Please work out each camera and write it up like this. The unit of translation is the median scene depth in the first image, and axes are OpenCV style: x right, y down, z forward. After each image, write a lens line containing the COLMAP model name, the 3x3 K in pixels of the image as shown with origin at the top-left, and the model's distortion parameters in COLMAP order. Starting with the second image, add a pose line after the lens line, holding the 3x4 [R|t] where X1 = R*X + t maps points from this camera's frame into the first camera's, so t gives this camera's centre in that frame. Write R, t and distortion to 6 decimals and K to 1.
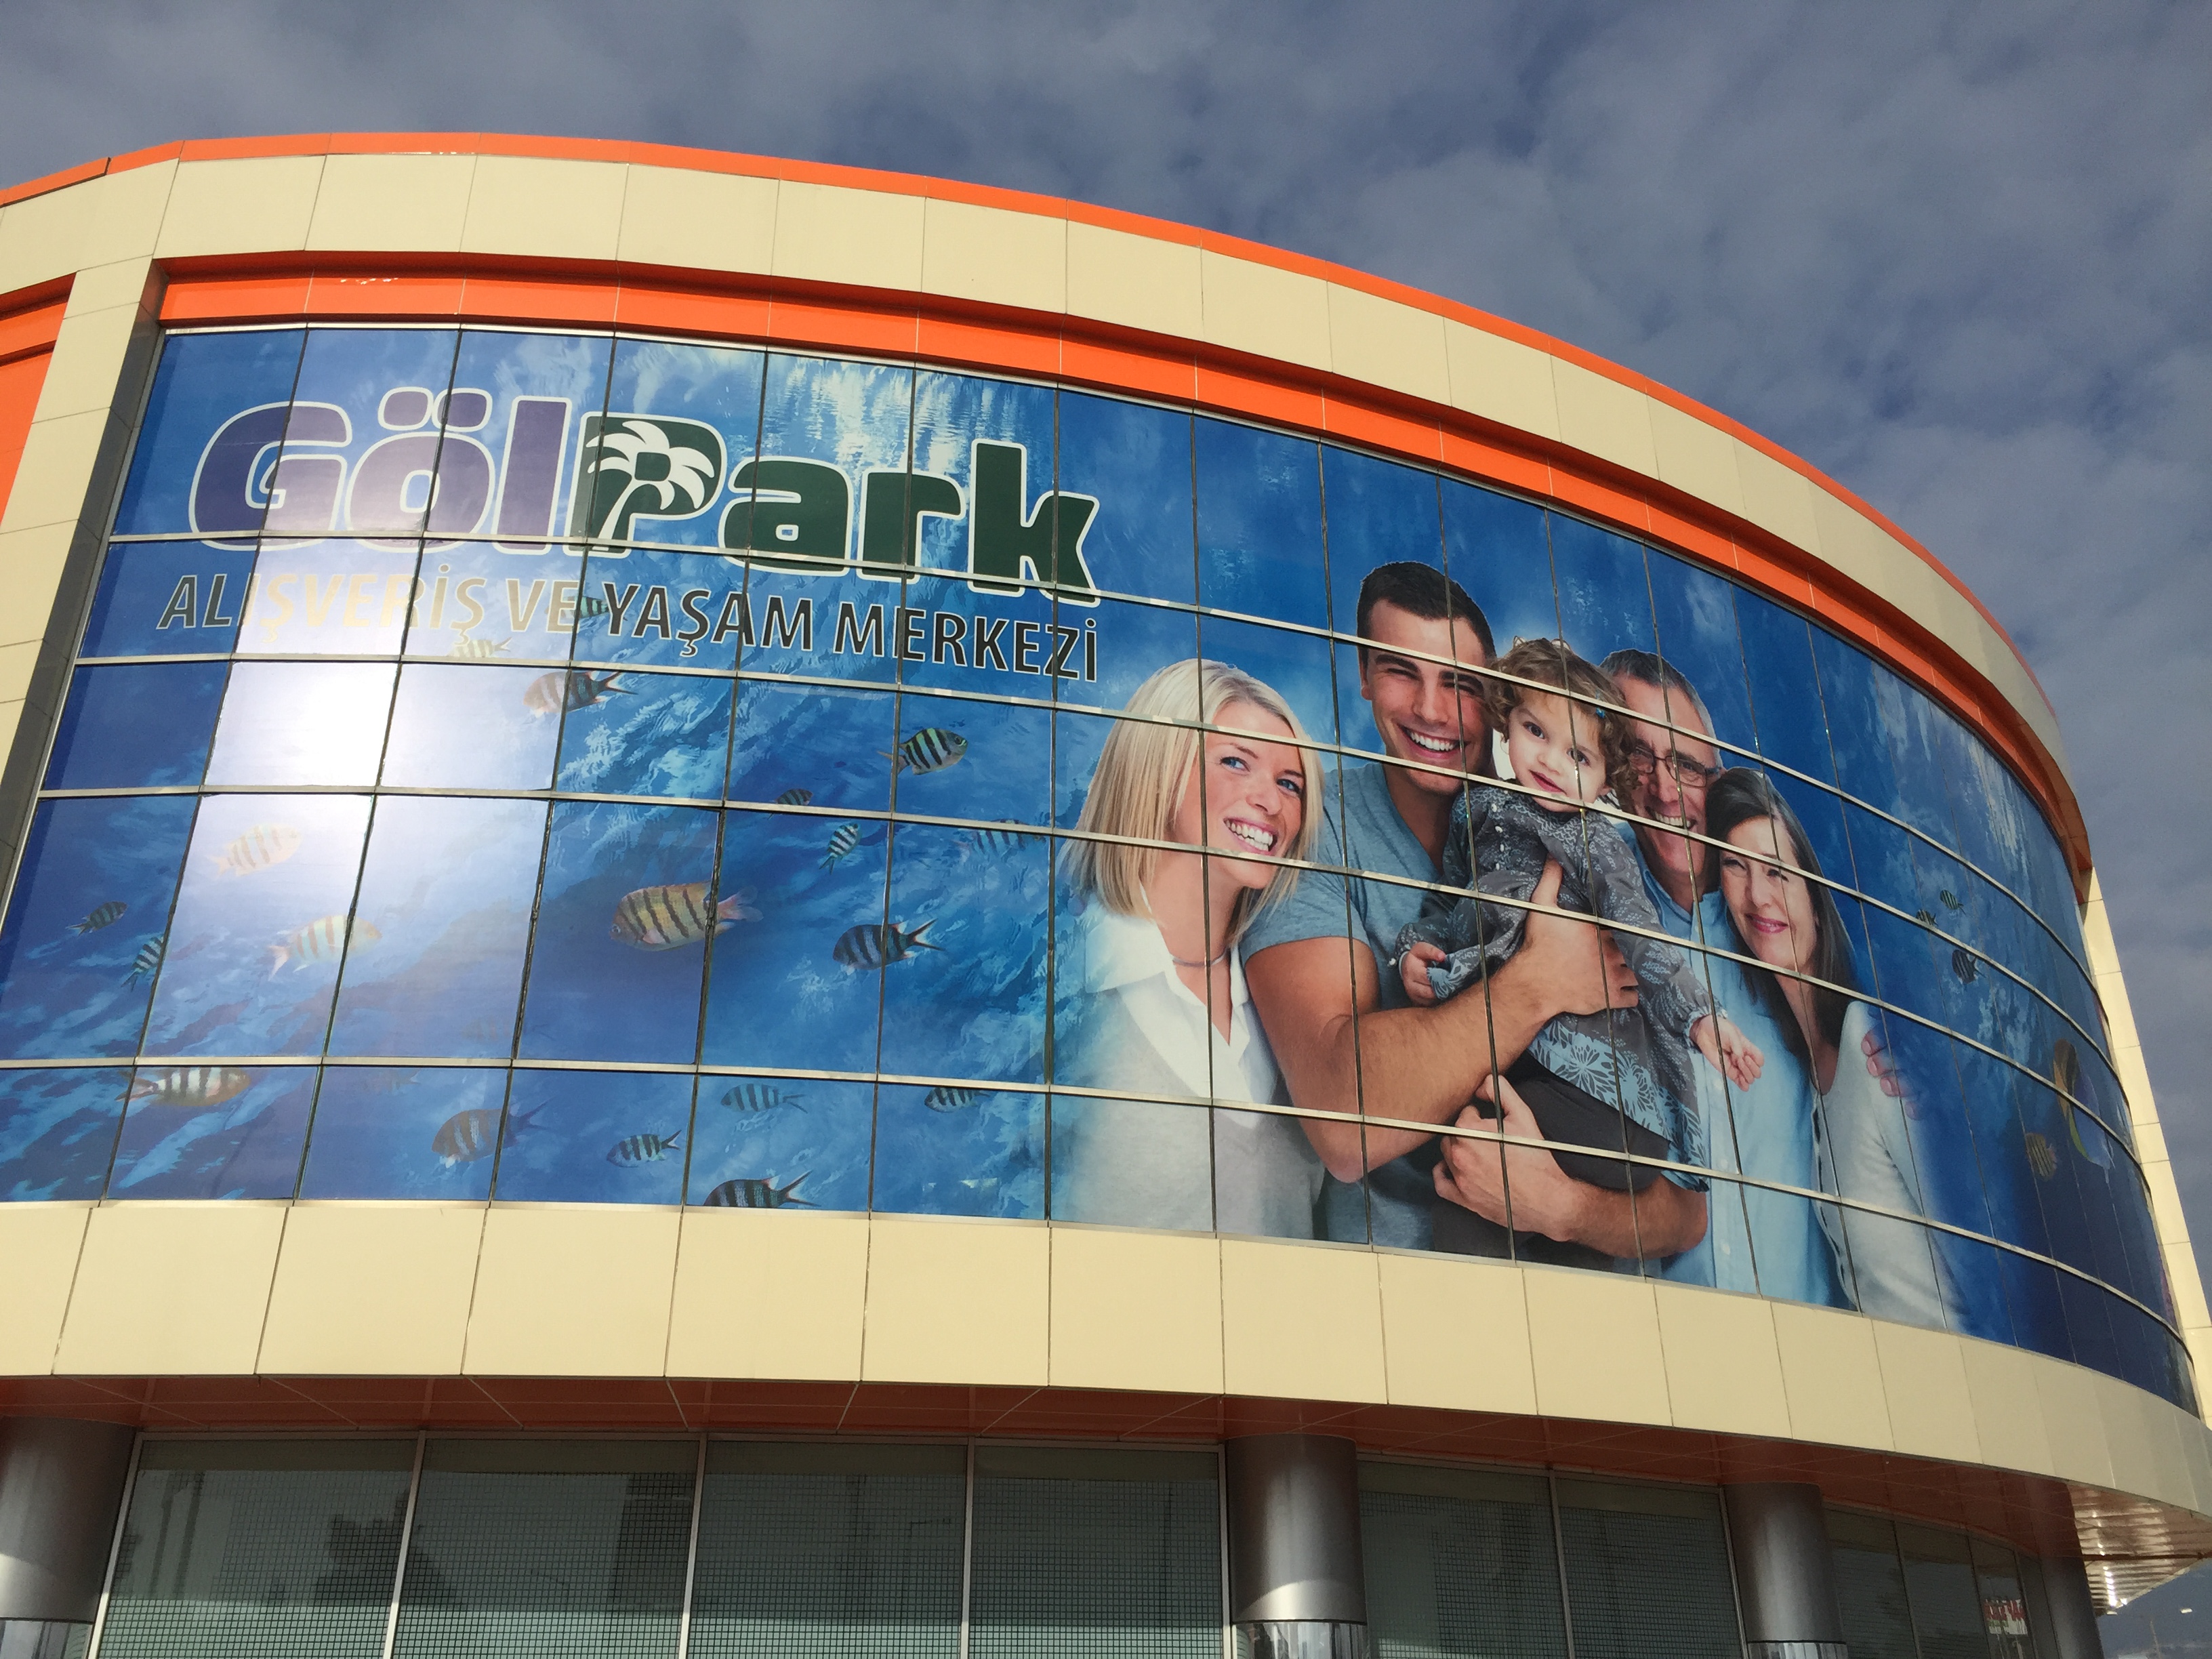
lens RADIAL K [[1881.2, 0, 1107.7], [0, 1881.2, 820.0], [0, 0, 1]] dist [0.105312, -0.114158]
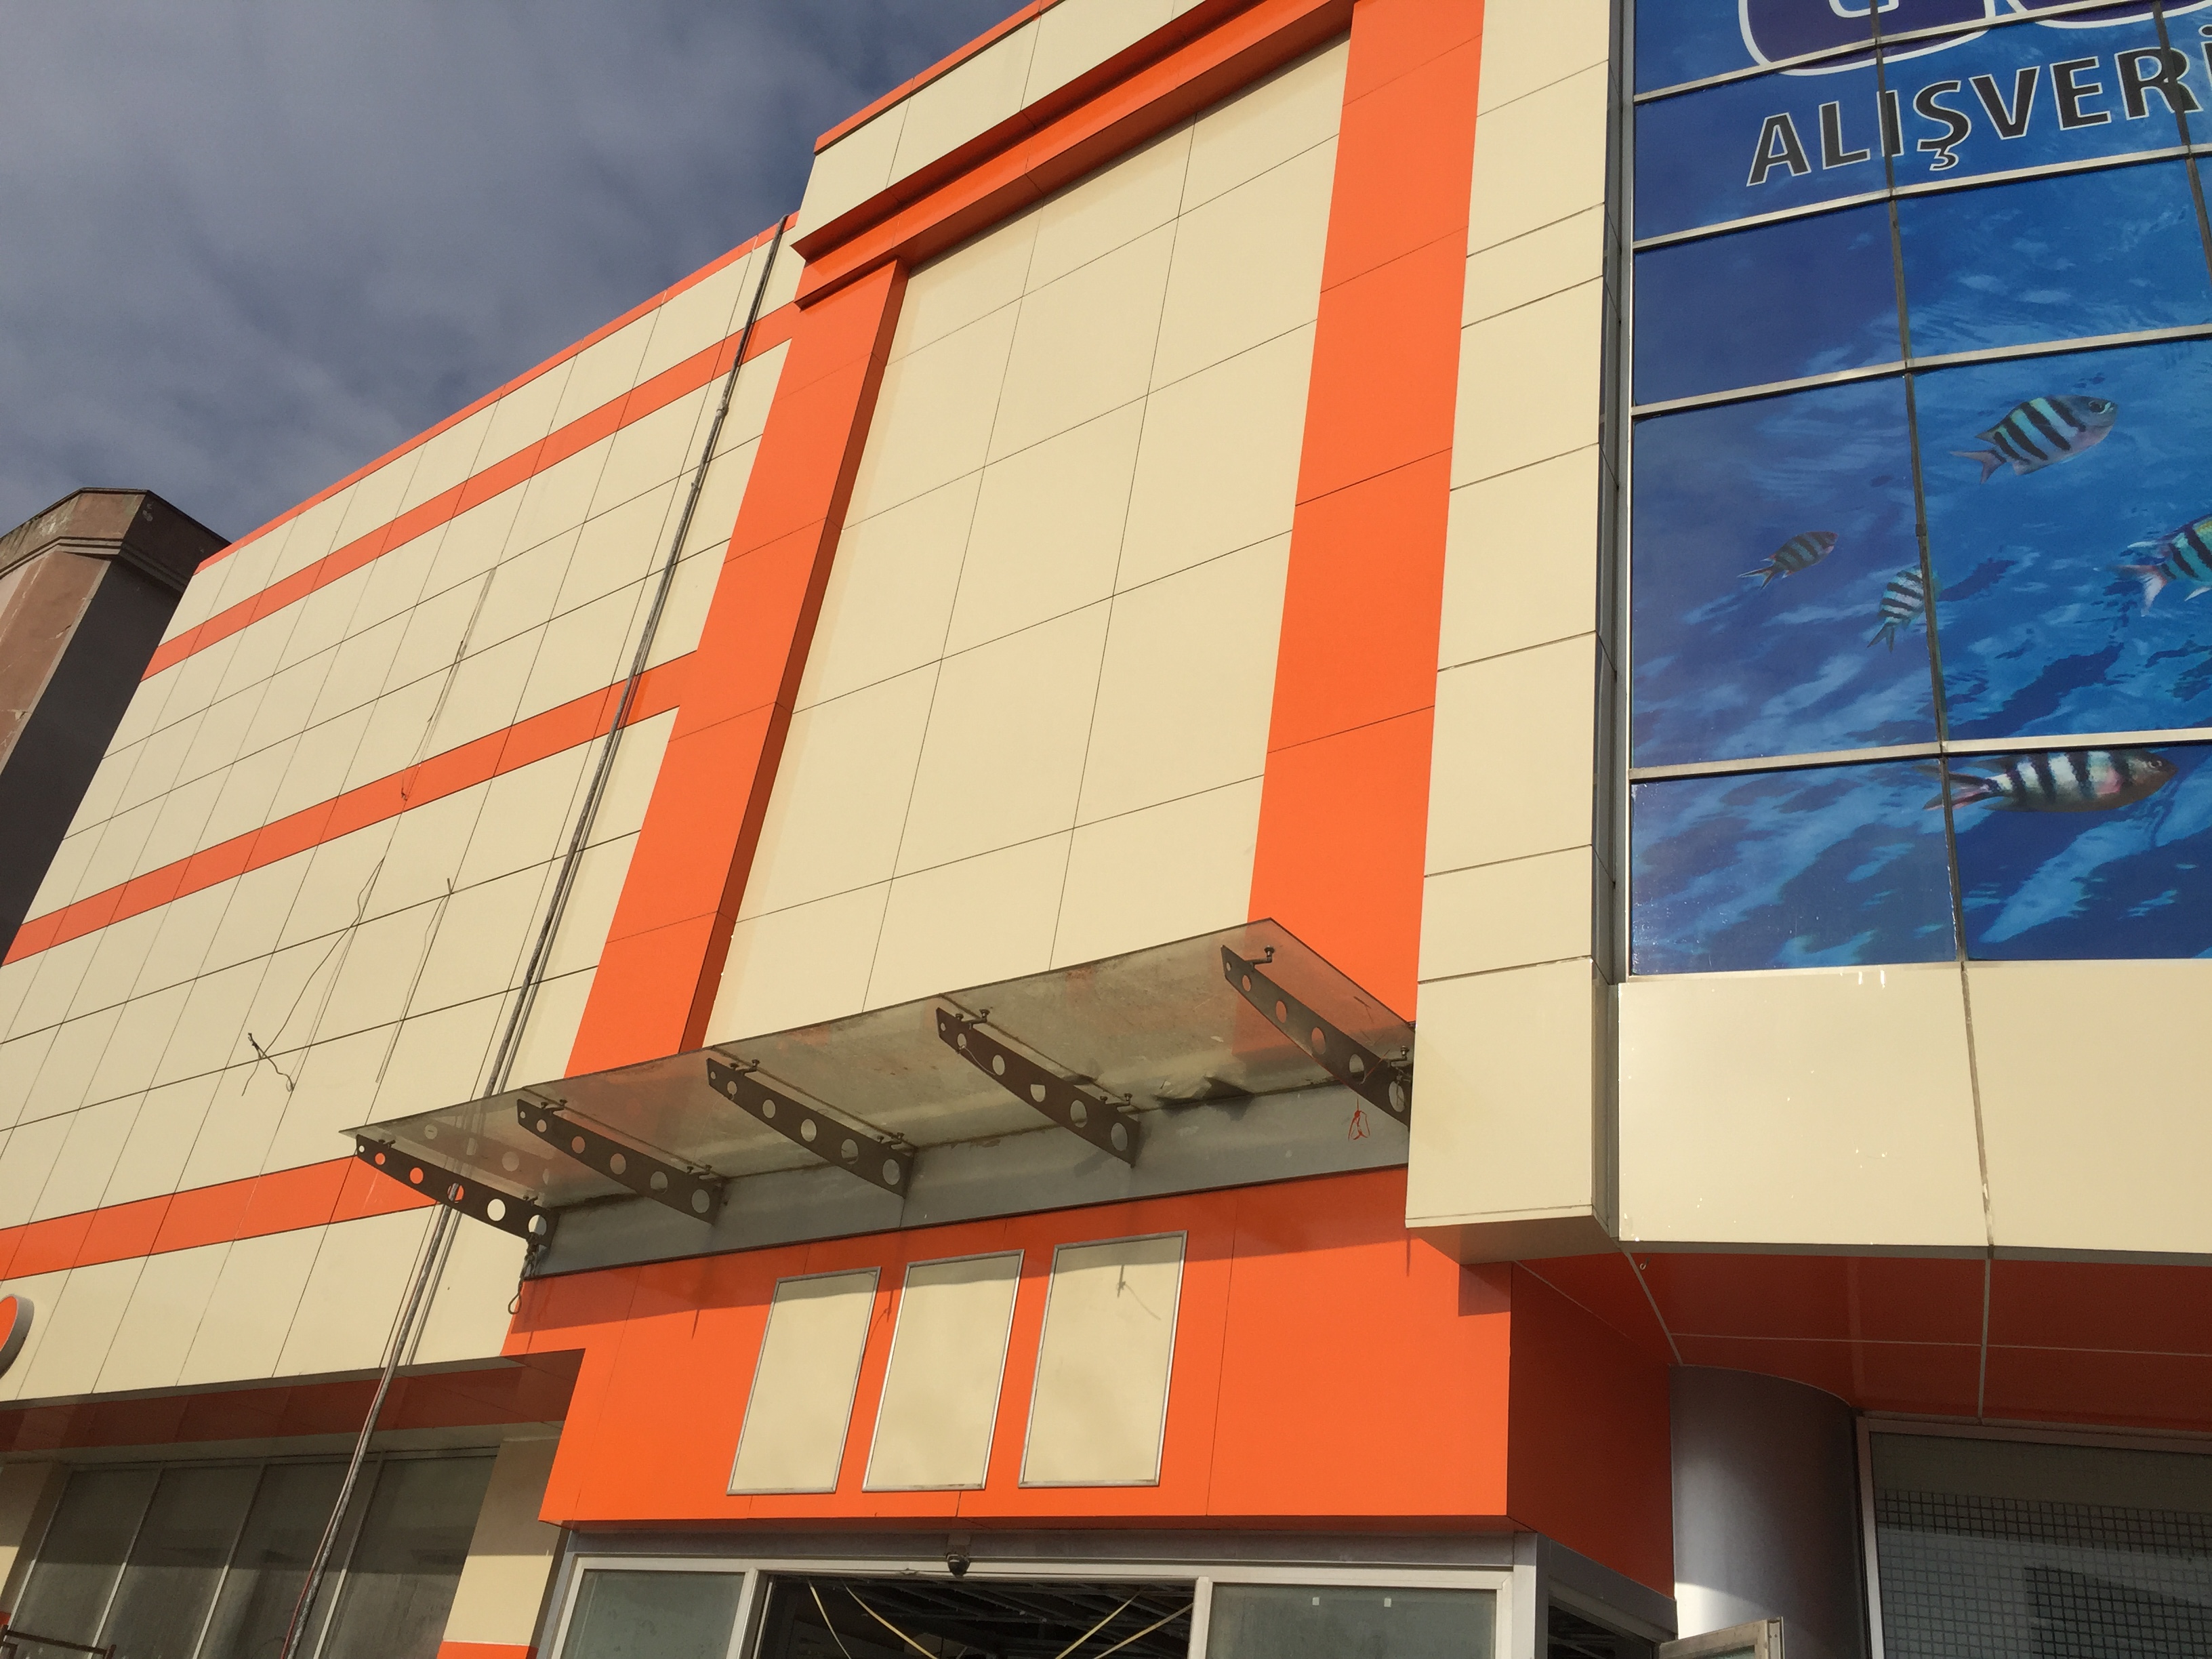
lens RADIAL K [[1876.9, 0, 1106.0], [0, 1876.9, 829.5], [0, 0, 1]] dist [0.107097, -0.115274]
pose [[0.941602, -0.042441, -0.334041, -0.547573], [0.010577, 0.995264, -0.096637, 0.201923], [0.336560, 0.087460, 0.937592, 0.364577]]
